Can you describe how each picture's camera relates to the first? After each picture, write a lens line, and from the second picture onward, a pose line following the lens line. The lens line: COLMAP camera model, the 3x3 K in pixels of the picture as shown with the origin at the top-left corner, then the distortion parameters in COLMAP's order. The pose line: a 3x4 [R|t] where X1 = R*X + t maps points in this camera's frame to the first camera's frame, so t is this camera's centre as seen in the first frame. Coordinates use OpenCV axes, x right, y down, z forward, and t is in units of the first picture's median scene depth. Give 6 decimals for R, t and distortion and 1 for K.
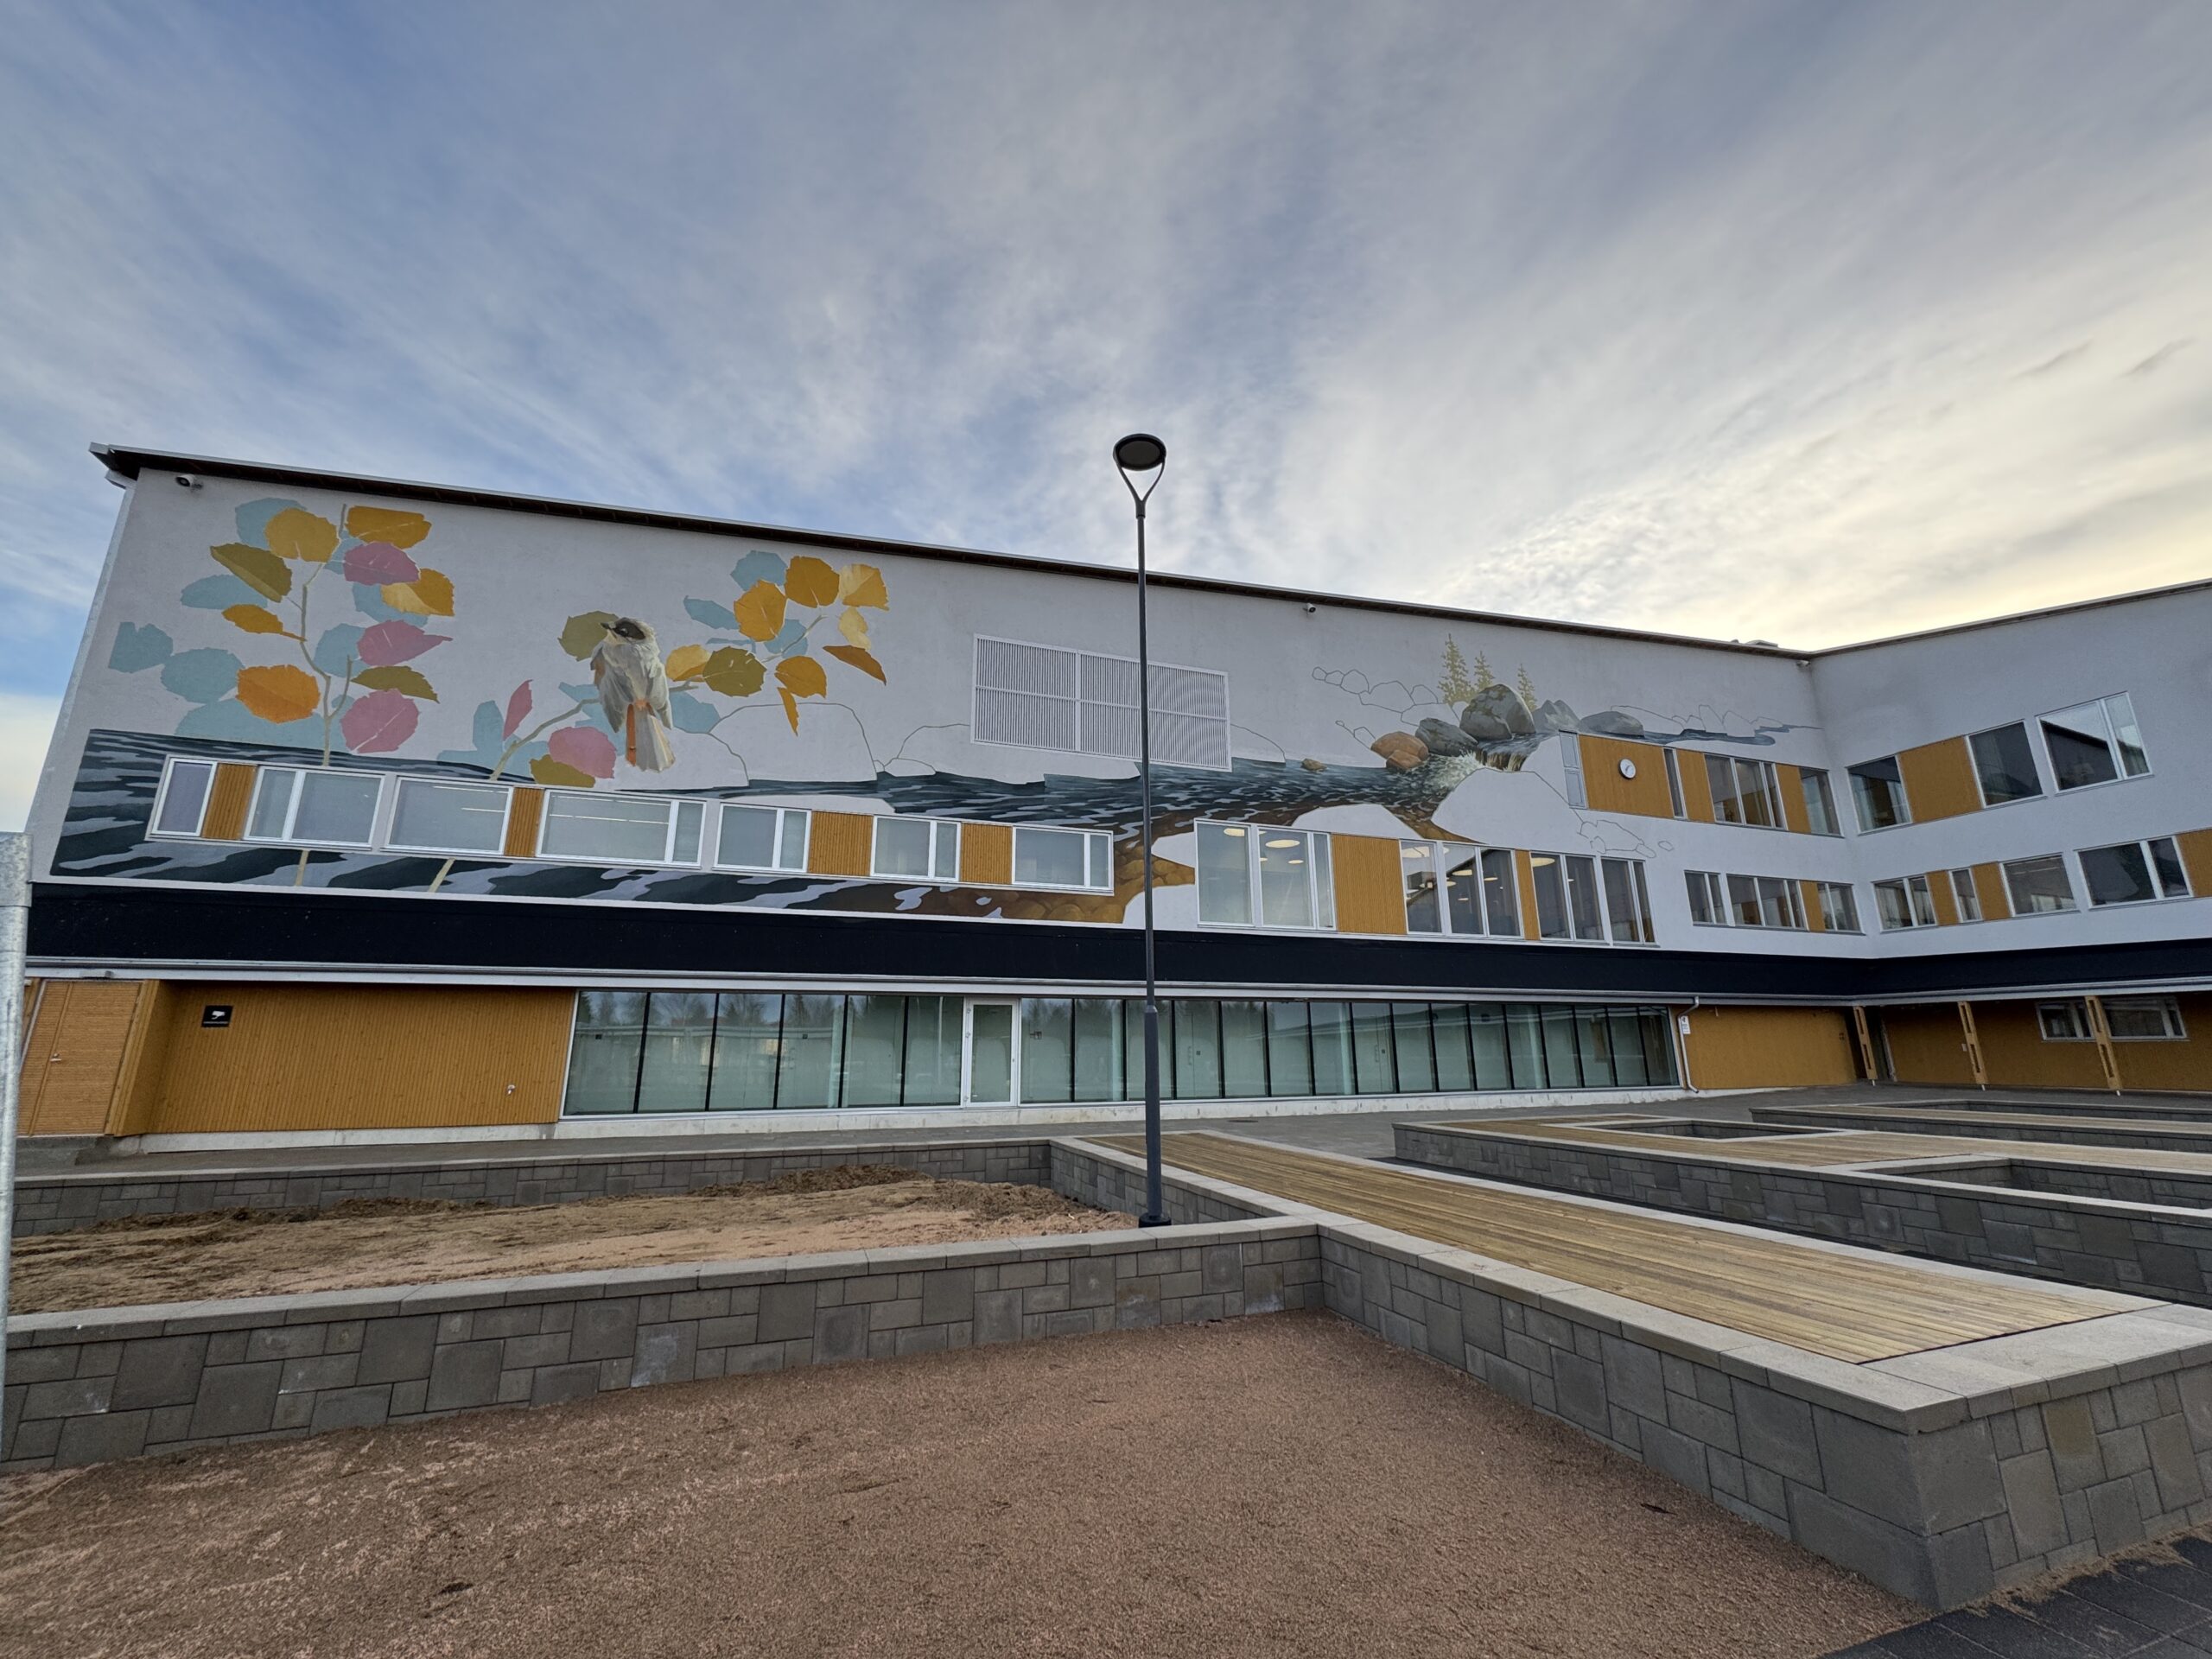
lens RADIAL K [[887.5, 0, 1113.6], [0, 887.5, 848.2], [0, 0, 1]] dist [-0.005314, 0.001206]
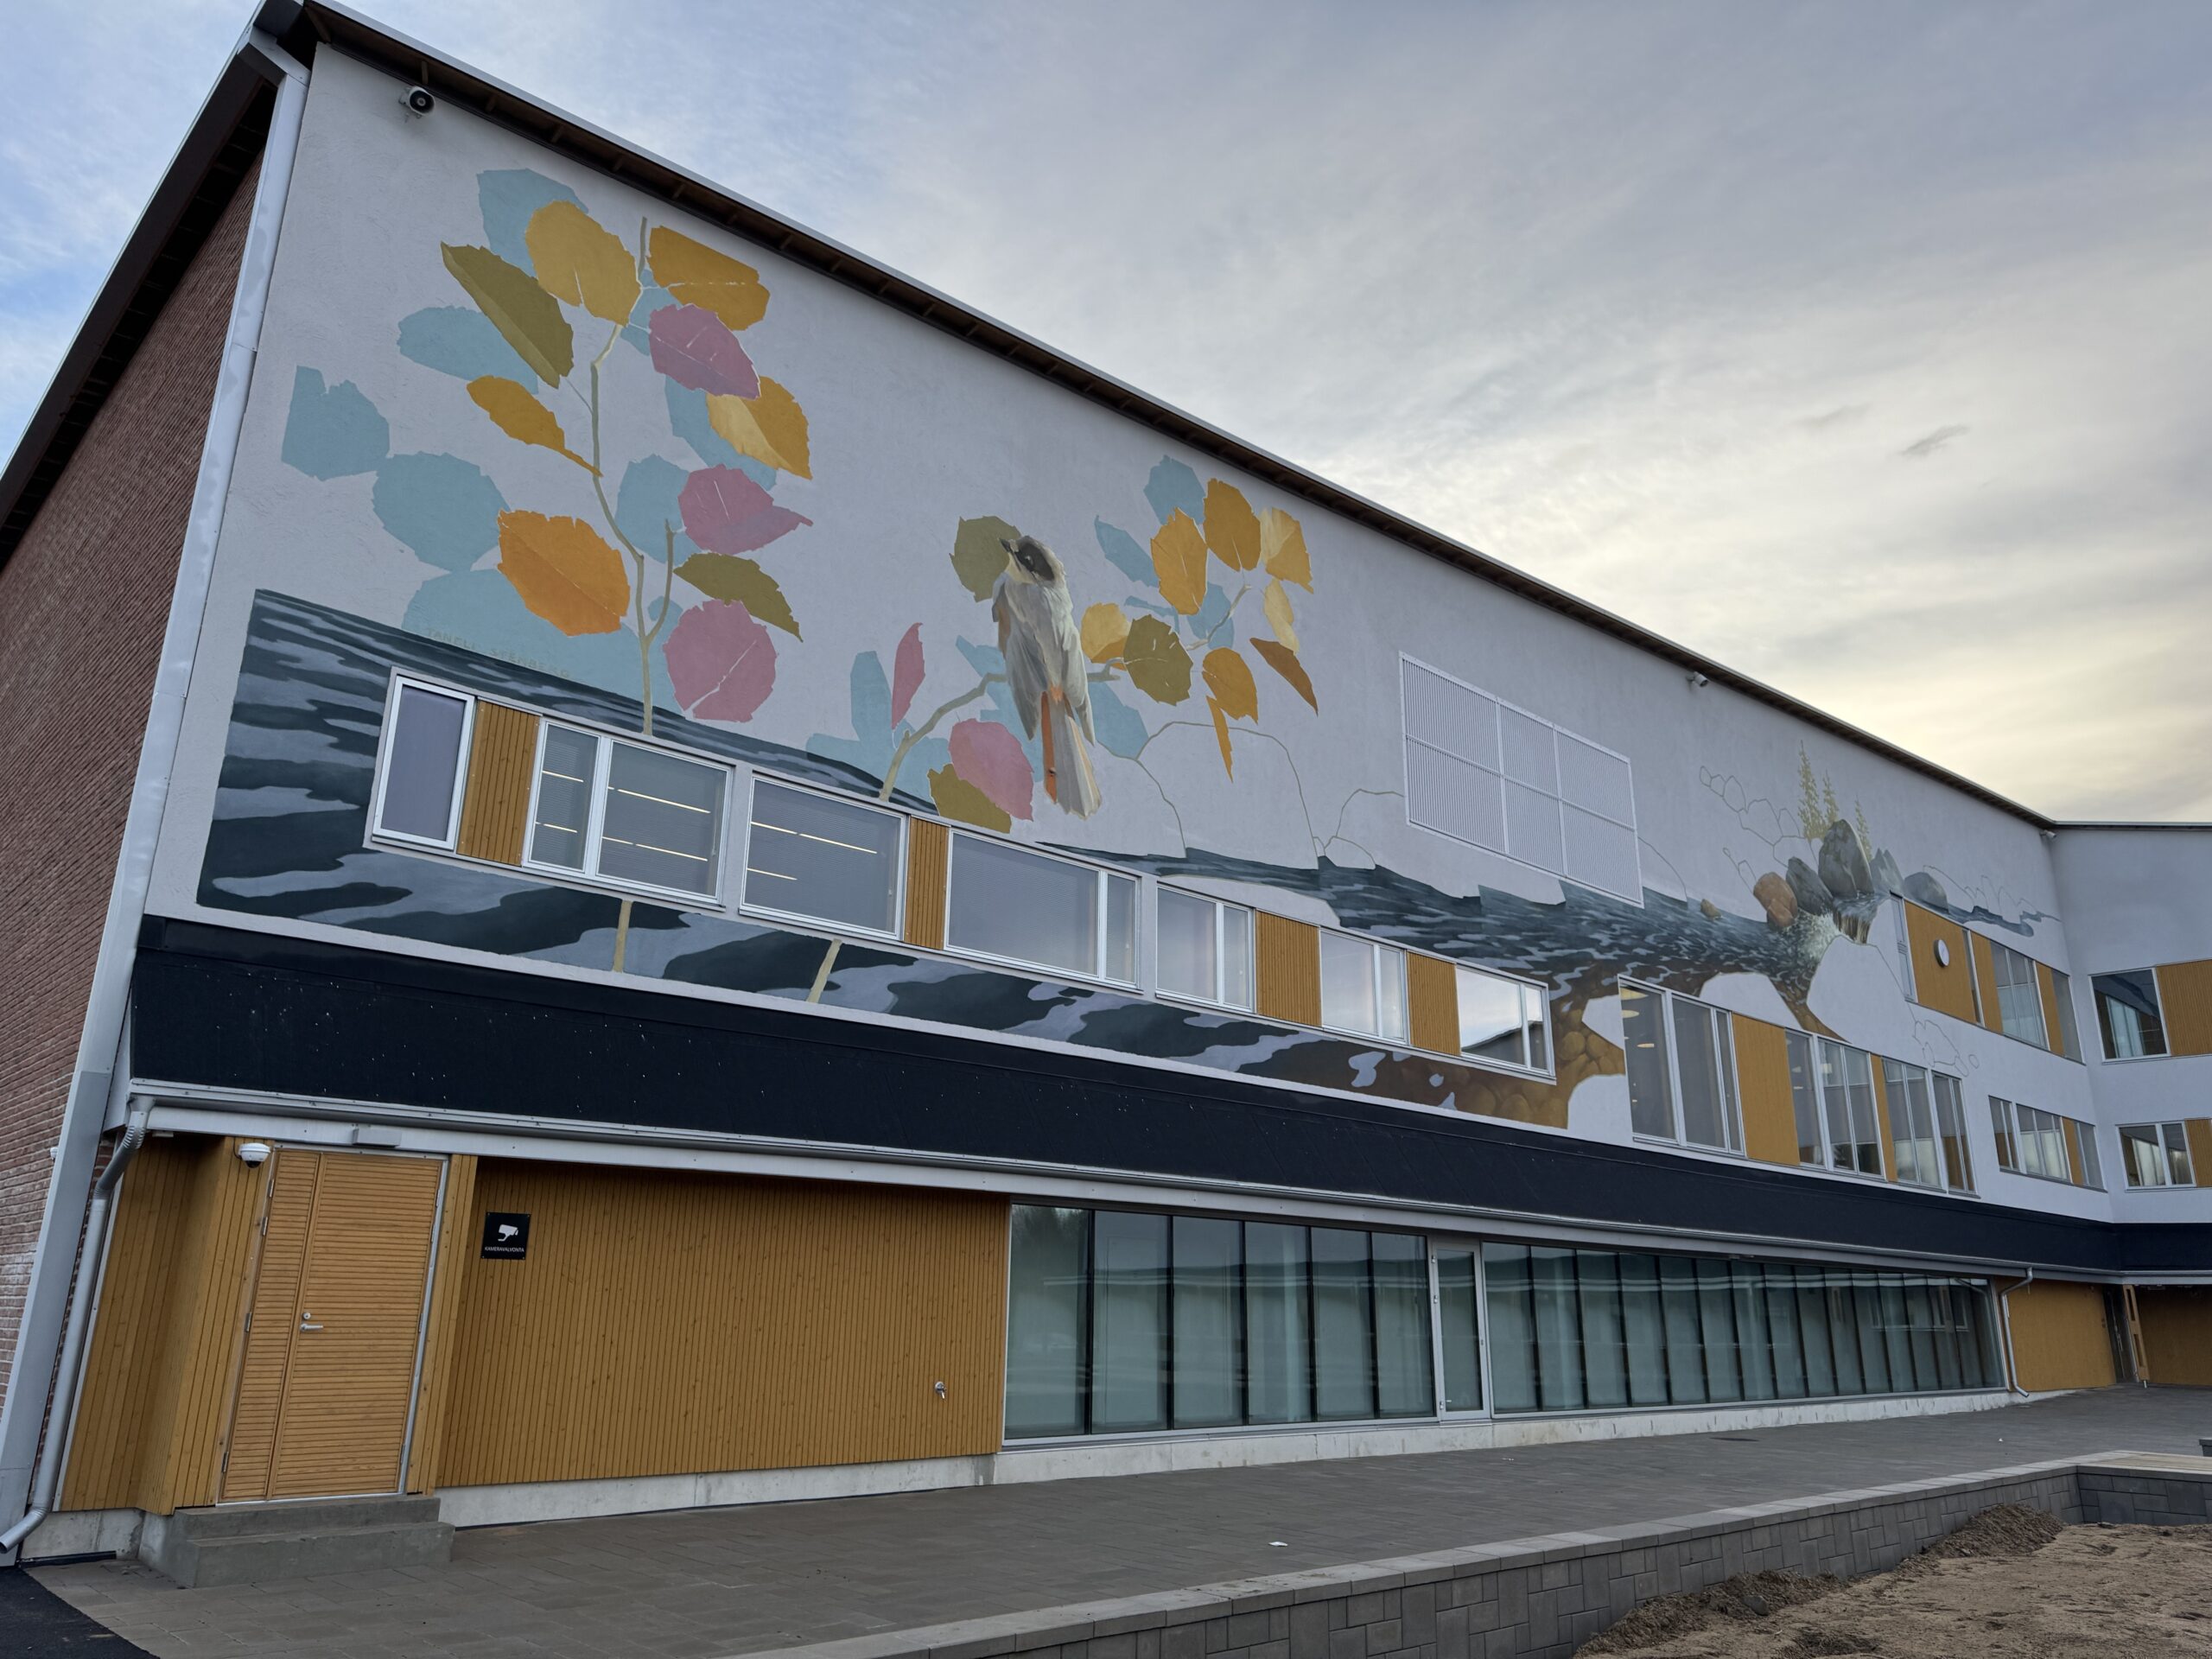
lens RADIAL K [[1561.1, 0, 1096.2], [0, 1561.1, 836.9], [0, 0, 1]] dist [0.061650, -0.041612]
pose [[0.912539, 0.136769, 0.385443, -0.869064], [-0.112652, 0.990027, -0.084593, 0.010332], [-0.393169, 0.033773, 0.918846, 0.068086]]
